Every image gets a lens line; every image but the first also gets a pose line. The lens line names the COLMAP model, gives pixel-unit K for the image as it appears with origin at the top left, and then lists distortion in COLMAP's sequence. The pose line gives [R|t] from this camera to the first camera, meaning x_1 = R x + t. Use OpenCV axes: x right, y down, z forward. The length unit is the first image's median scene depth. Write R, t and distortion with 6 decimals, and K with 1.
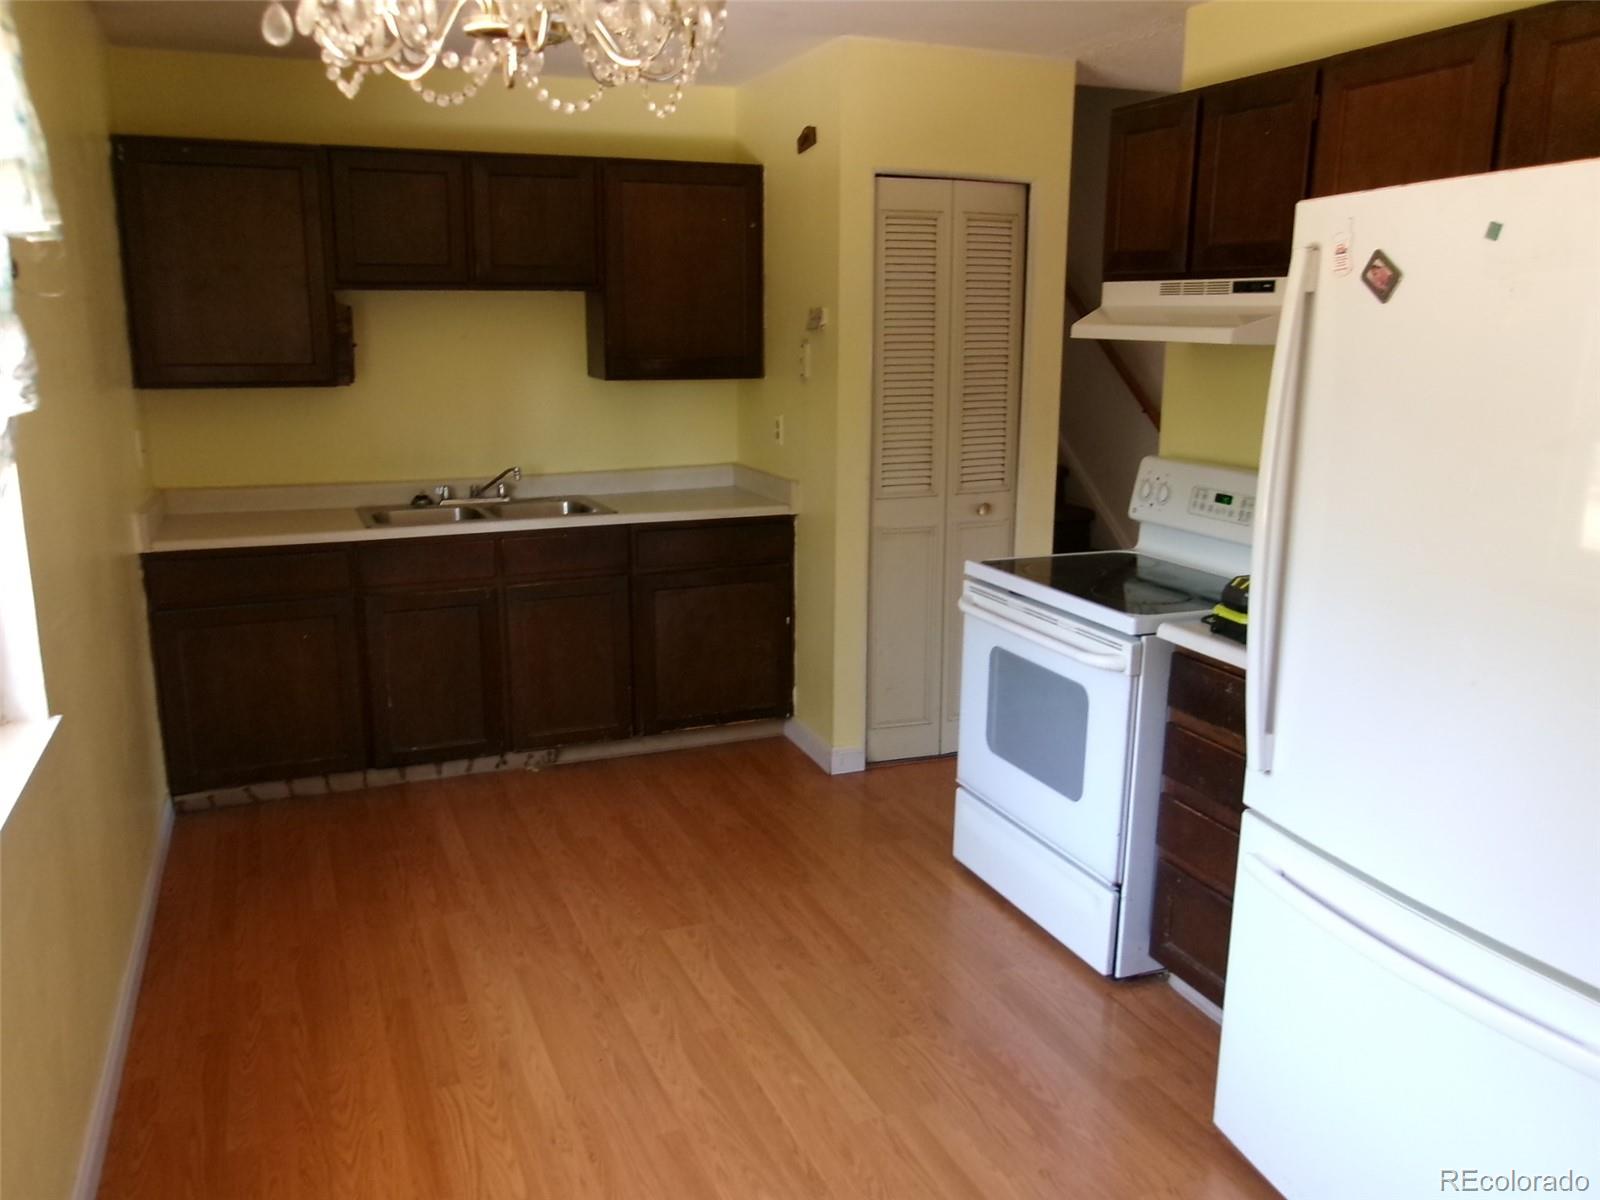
lens RADIAL K [[1256.9, 0, 799.2], [0, 1256.9, 588.0], [0, 0, 1]] dist [-0.026149, 0.042422]
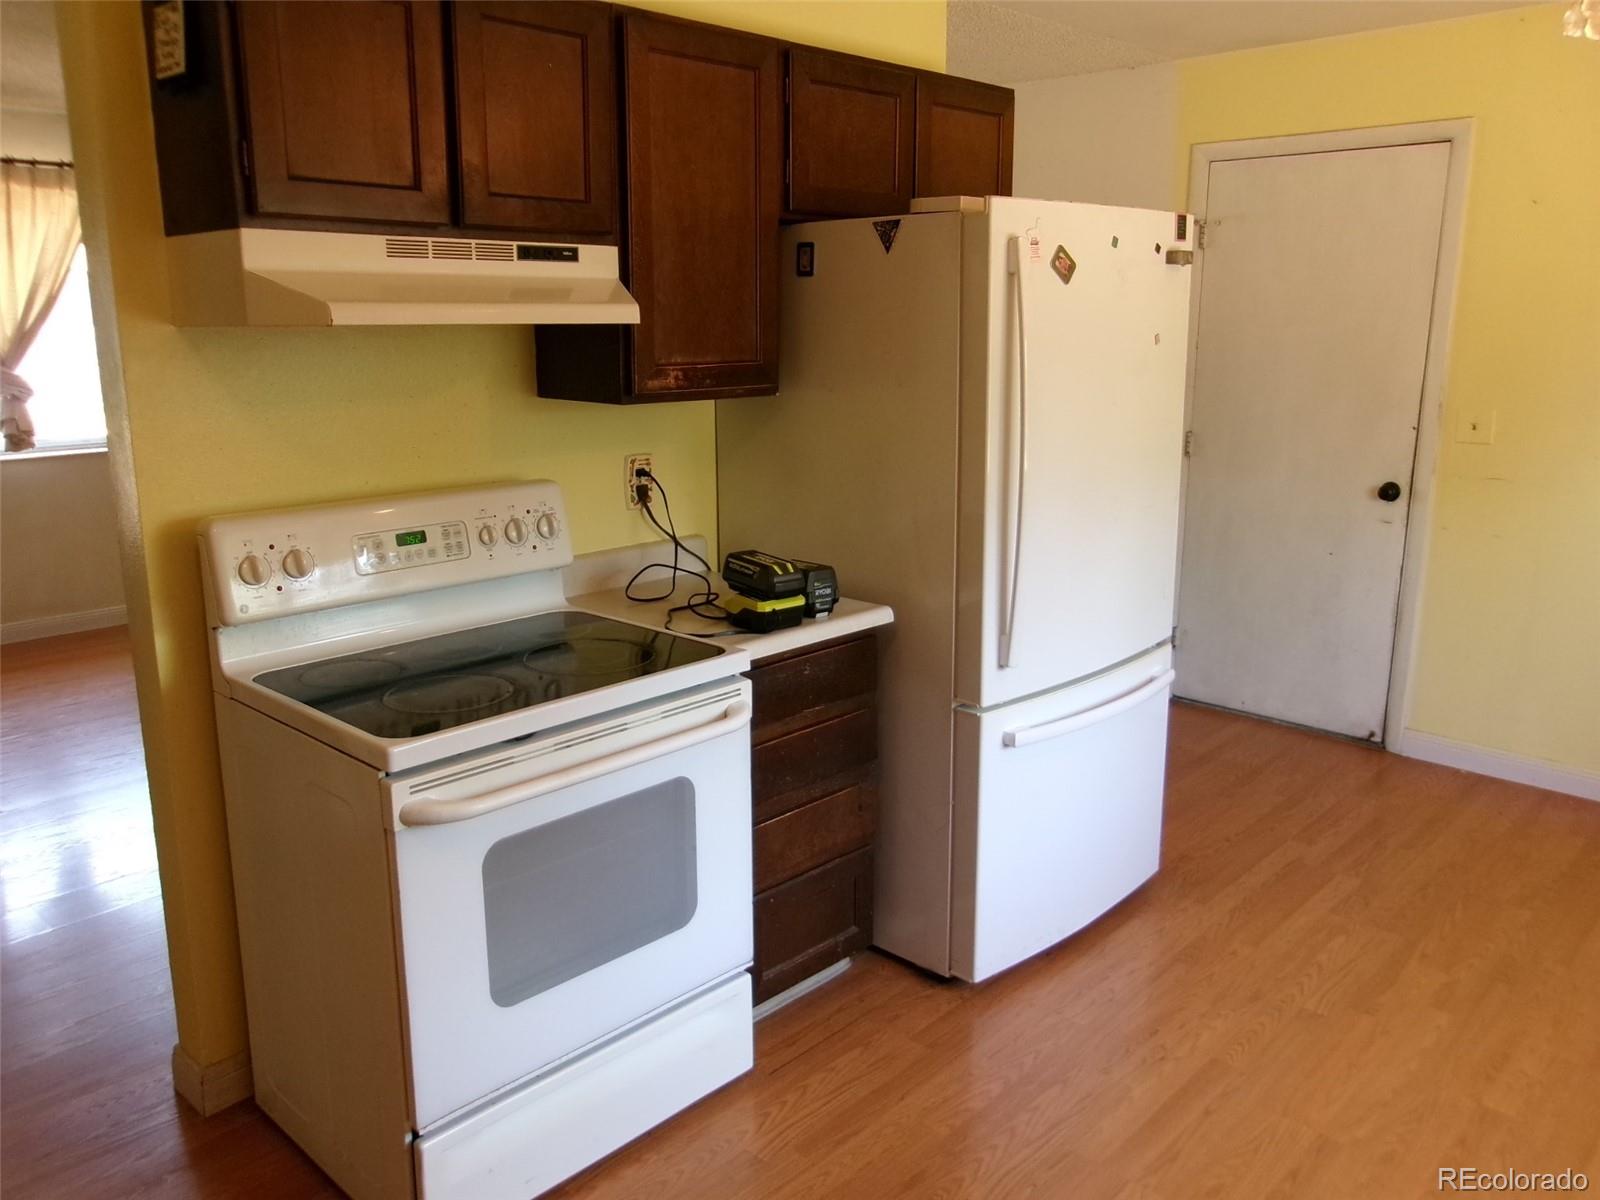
lens RADIAL K [[1243.9, 0, 779.8], [0, 1243.9, 582.9], [0, 0, 1]] dist [-0.053813, 0.083420]
pose [[-0.404269, -0.201966, 0.892063, -0.448621], [0.189705, 0.935592, 0.297792, -0.246896], [-0.894750, 0.289617, -0.339917, 1.179430]]
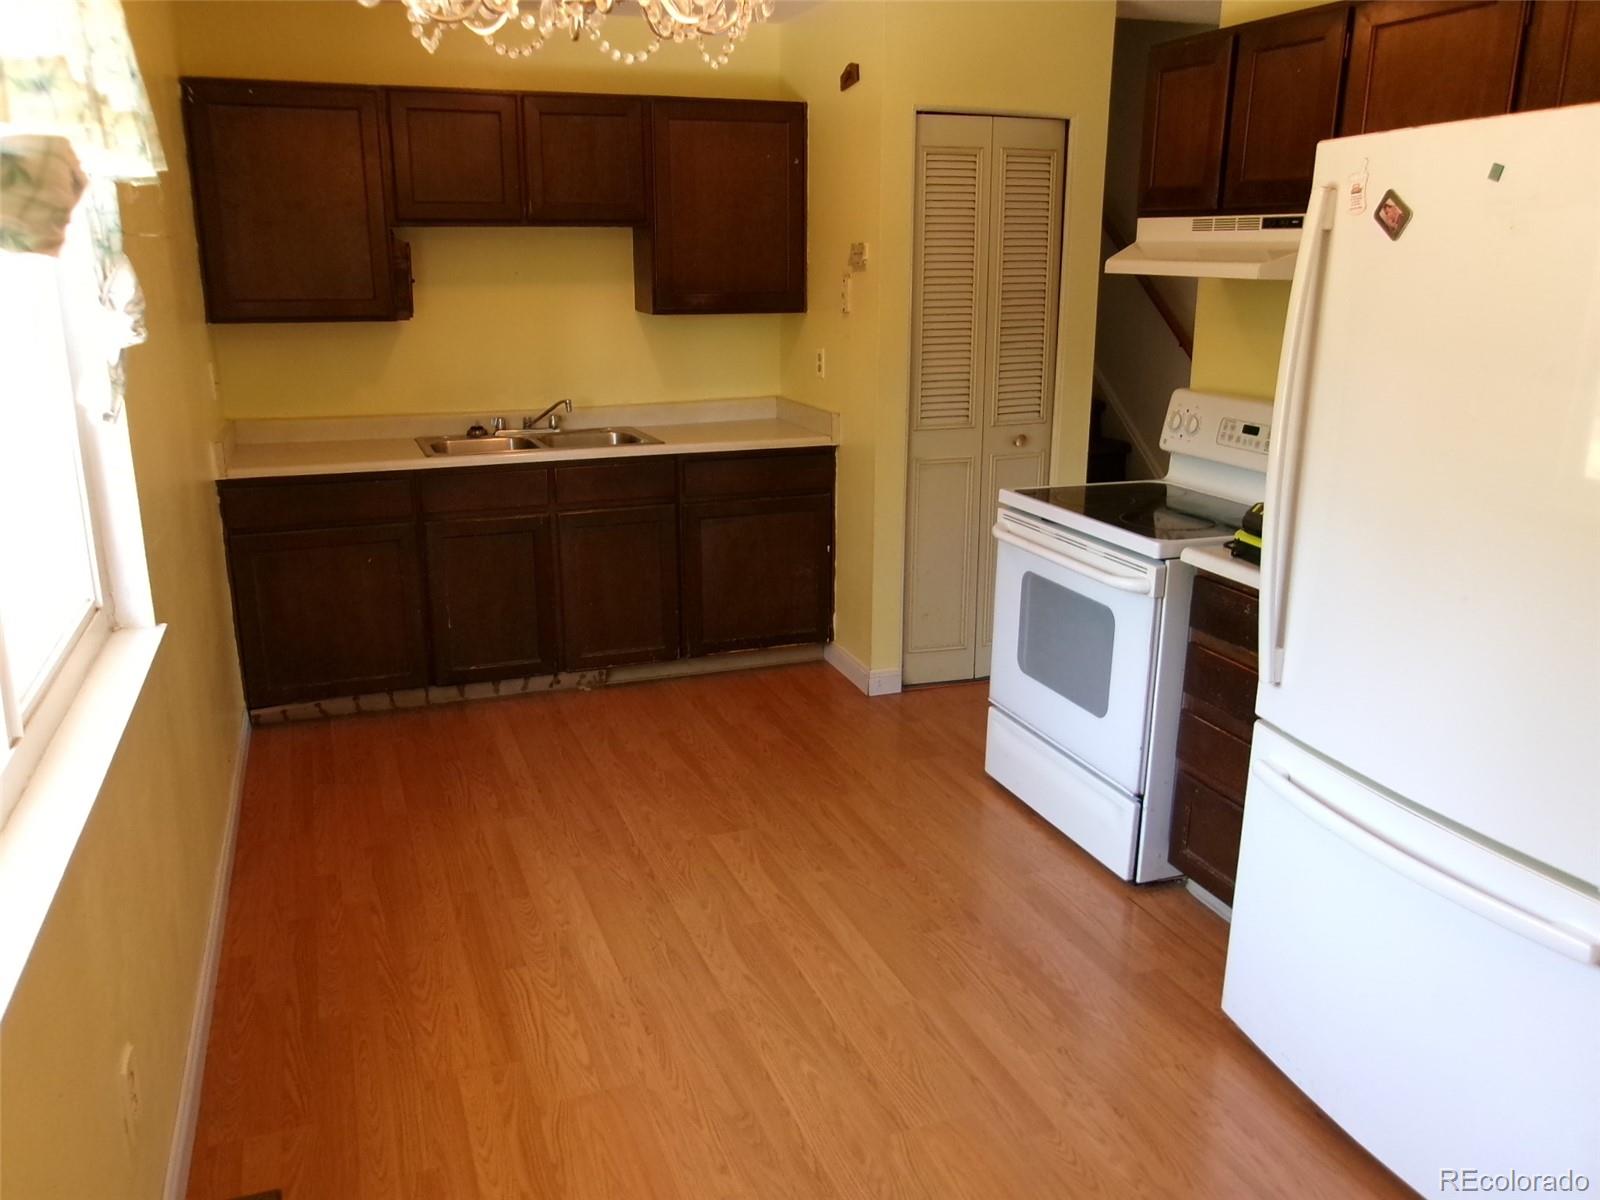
lens RADIAL K [[1256.9, 0, 799.2], [0, 1256.9, 588.0], [0, 0, 1]] dist [-0.026149, 0.042422]
pose [[0.999487, 0.006151, -0.031424, -0.000770], [-0.004551, 0.998703, 0.050716, 0.009273], [0.031695, -0.050547, 0.998219, -0.056182]]
